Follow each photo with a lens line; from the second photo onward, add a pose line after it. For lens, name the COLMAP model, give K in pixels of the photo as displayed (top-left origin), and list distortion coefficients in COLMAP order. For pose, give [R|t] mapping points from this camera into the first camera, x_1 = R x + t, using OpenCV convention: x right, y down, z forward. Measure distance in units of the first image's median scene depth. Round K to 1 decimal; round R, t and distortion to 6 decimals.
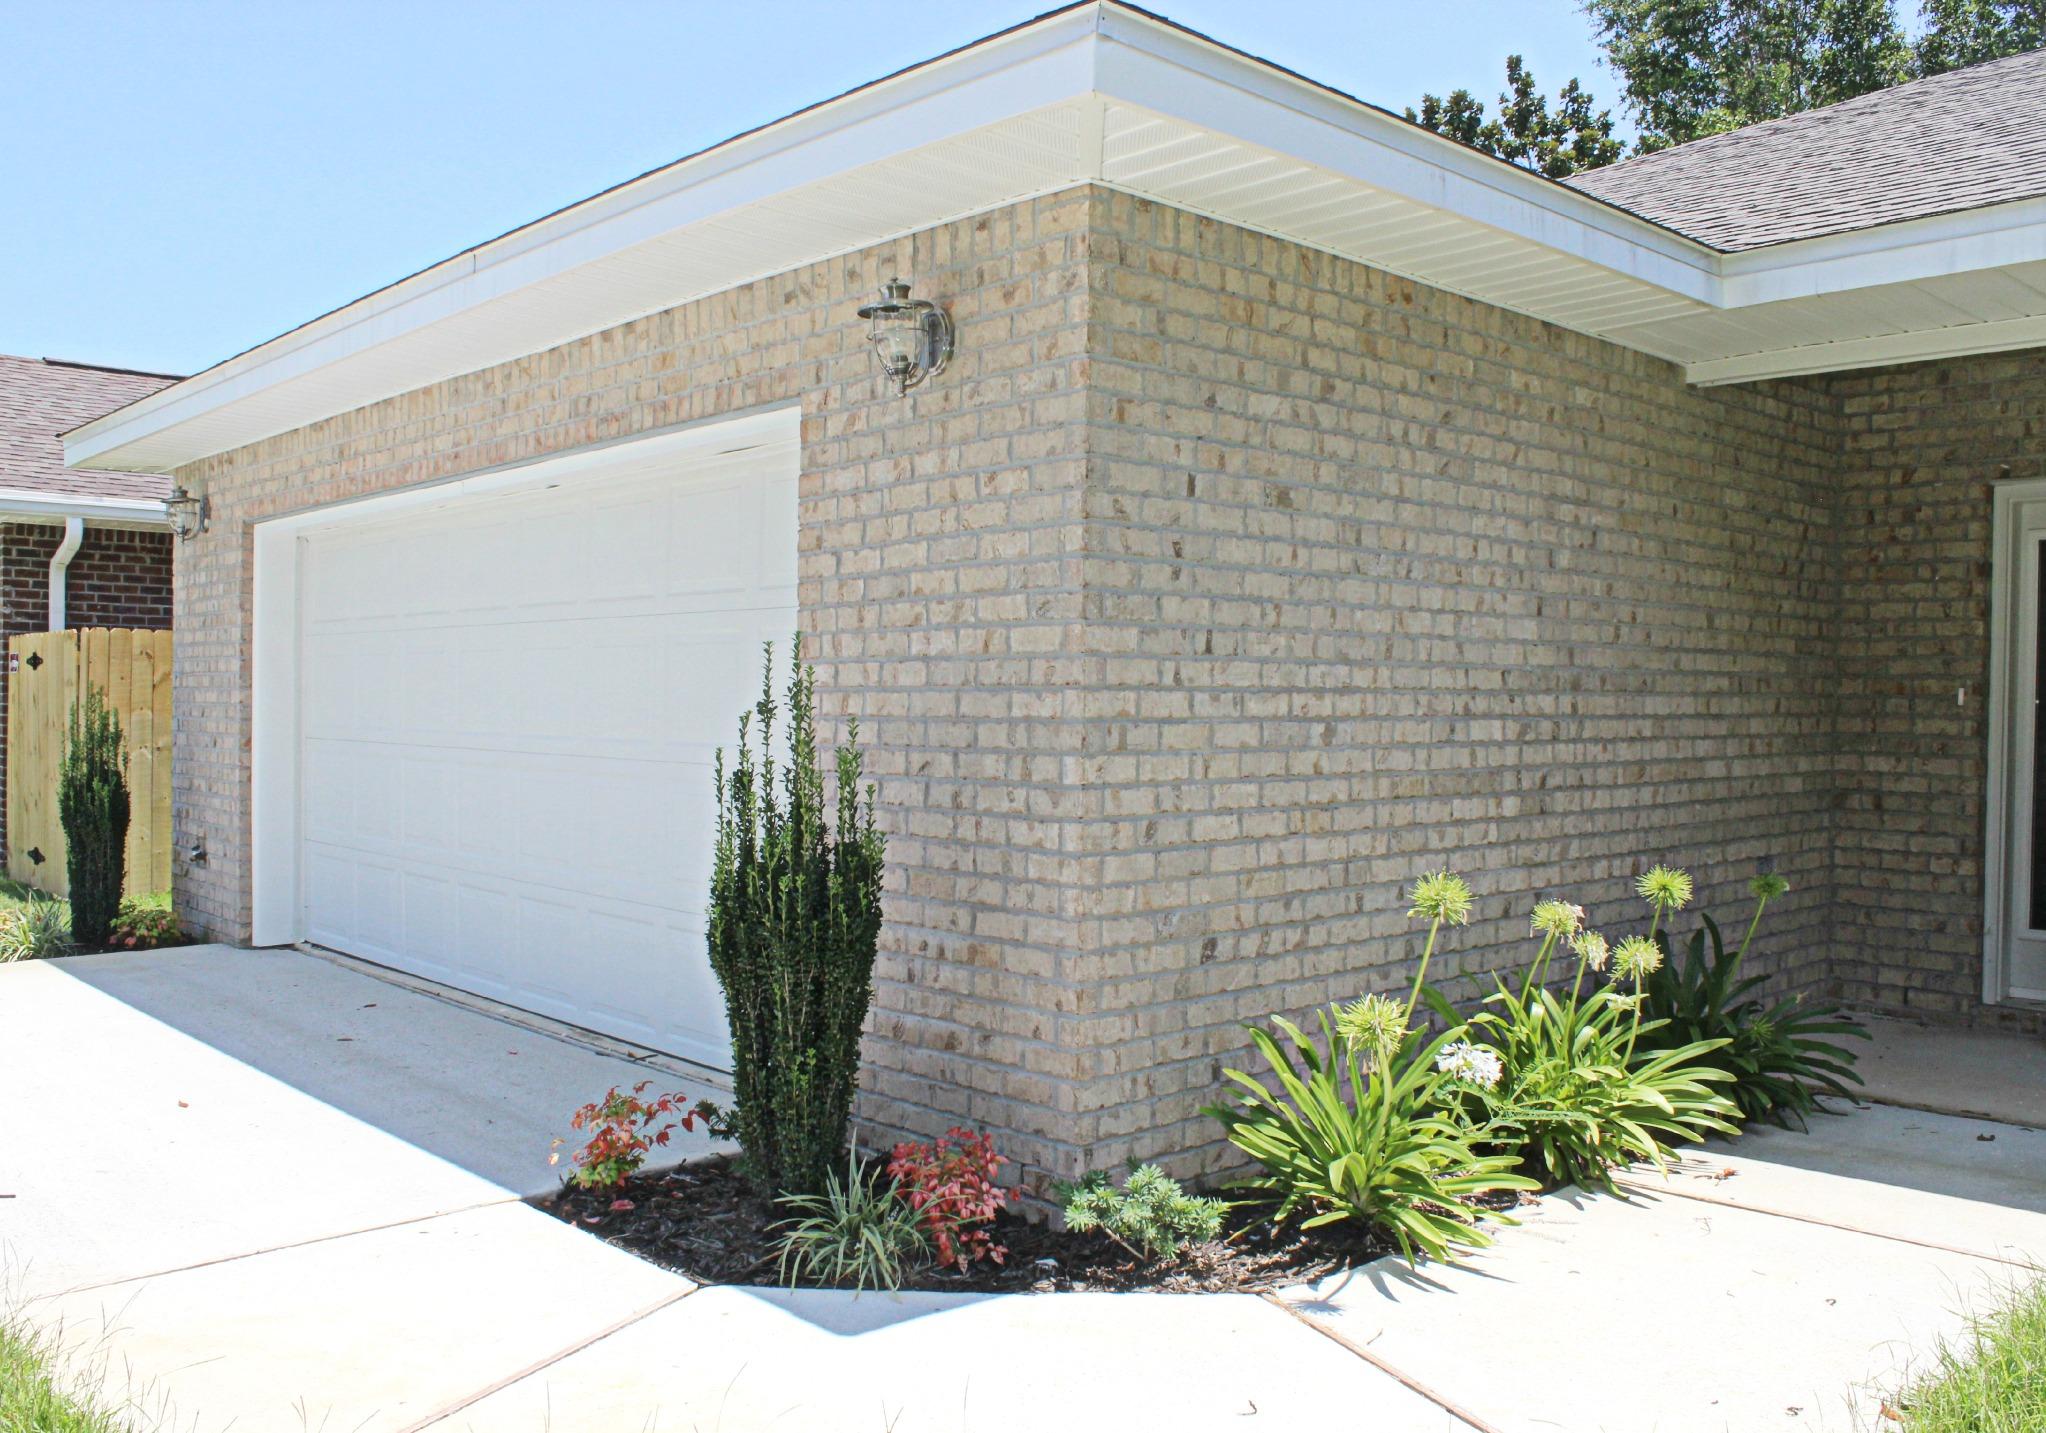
lens RADIAL K [[1732.2, 0, 1023.0], [0, 1732.2, 716.5], [0, 0, 1]] dist [-0.139689, 0.000062]
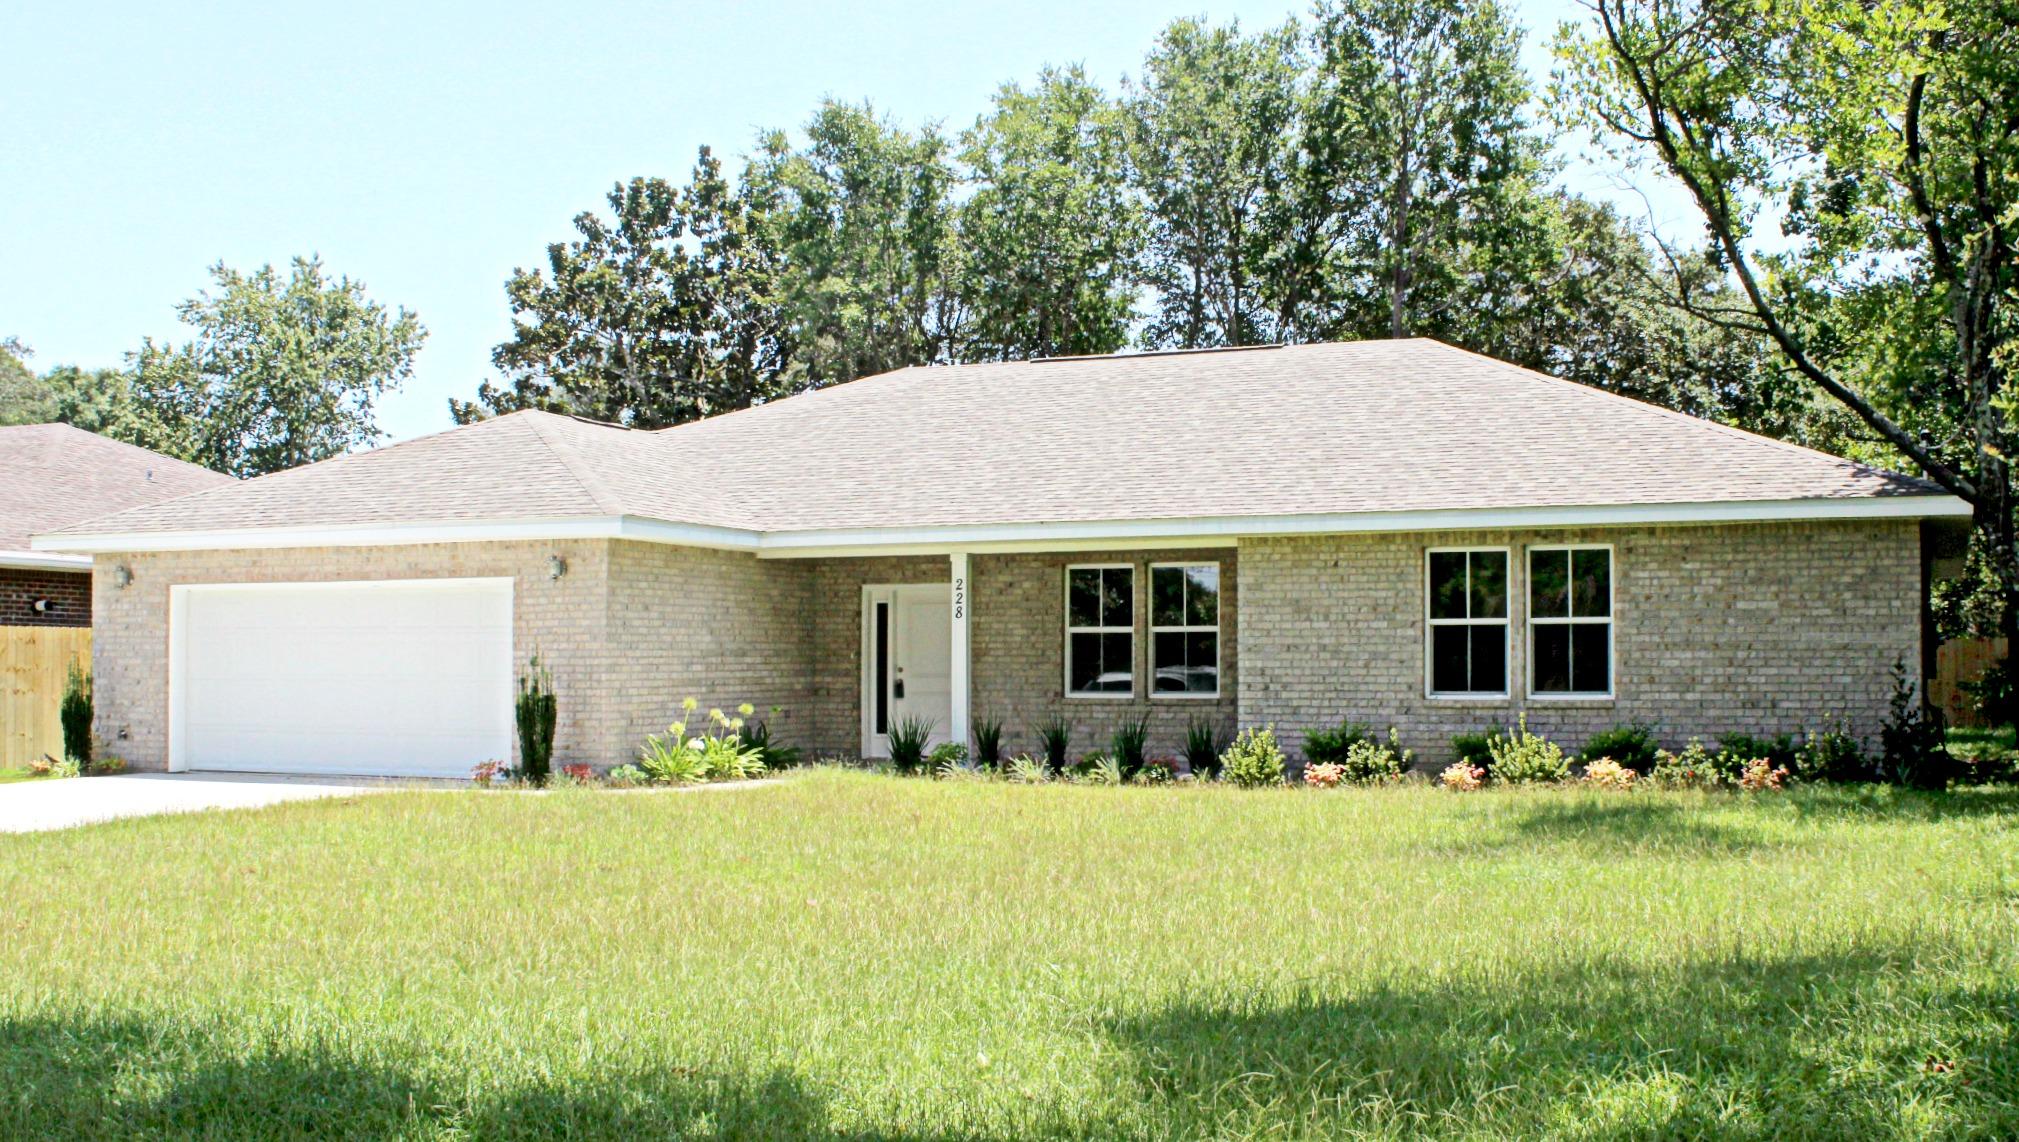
lens RADIAL K [[2092.2, 0, 1009.5], [0, 2092.2, 571.0], [0, 0, 1]] dist [-0.153938, -0.001256]
pose [[0.908762, 0.005448, 0.417280, -0.874761], [0.016685, 0.998641, -0.049376, 0.030041], [-0.416982, 0.051833, 0.907436, -2.963549]]
